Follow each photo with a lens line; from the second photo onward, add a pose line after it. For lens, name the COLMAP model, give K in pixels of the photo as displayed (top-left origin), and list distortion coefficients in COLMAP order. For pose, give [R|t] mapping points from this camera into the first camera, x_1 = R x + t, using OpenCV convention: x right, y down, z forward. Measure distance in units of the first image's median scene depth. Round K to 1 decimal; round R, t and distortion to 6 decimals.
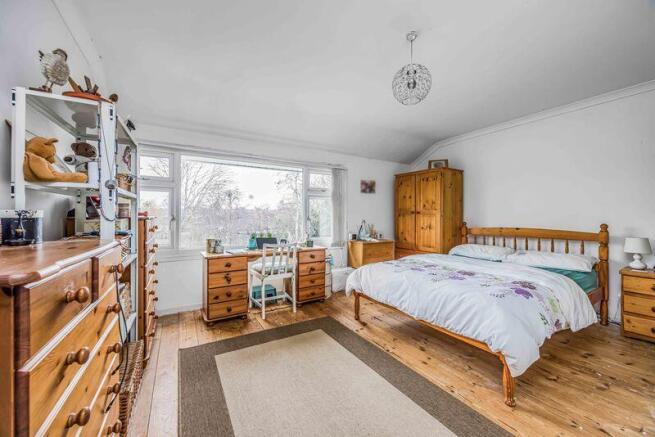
lens RADIAL K [[253.6, 0, 327.7], [0, 253.6, 216.9], [0, 0, 1]] dist [-0.001834, -0.000111]
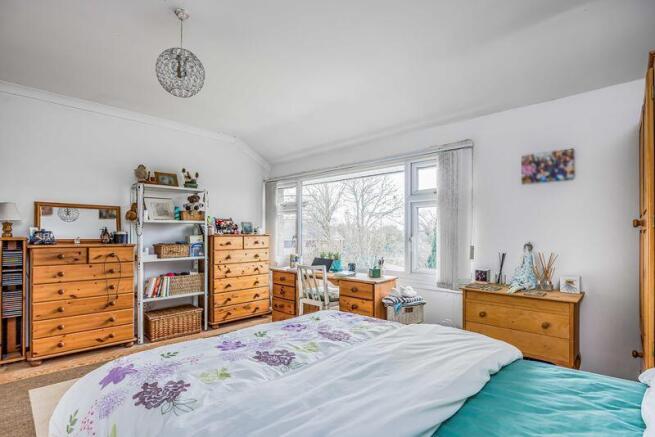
lens RADIAL K [[329.3, 0, 326.9], [0, 329.3, 231.8], [0, 0, 1]] dist [0.000214, -0.000013]
pose [[0.229707, -0.002265, -0.973257, 0.687041], [-0.004300, 0.999985, -0.003343, -0.006028], [0.973250, 0.004953, 0.229694, 0.569928]]
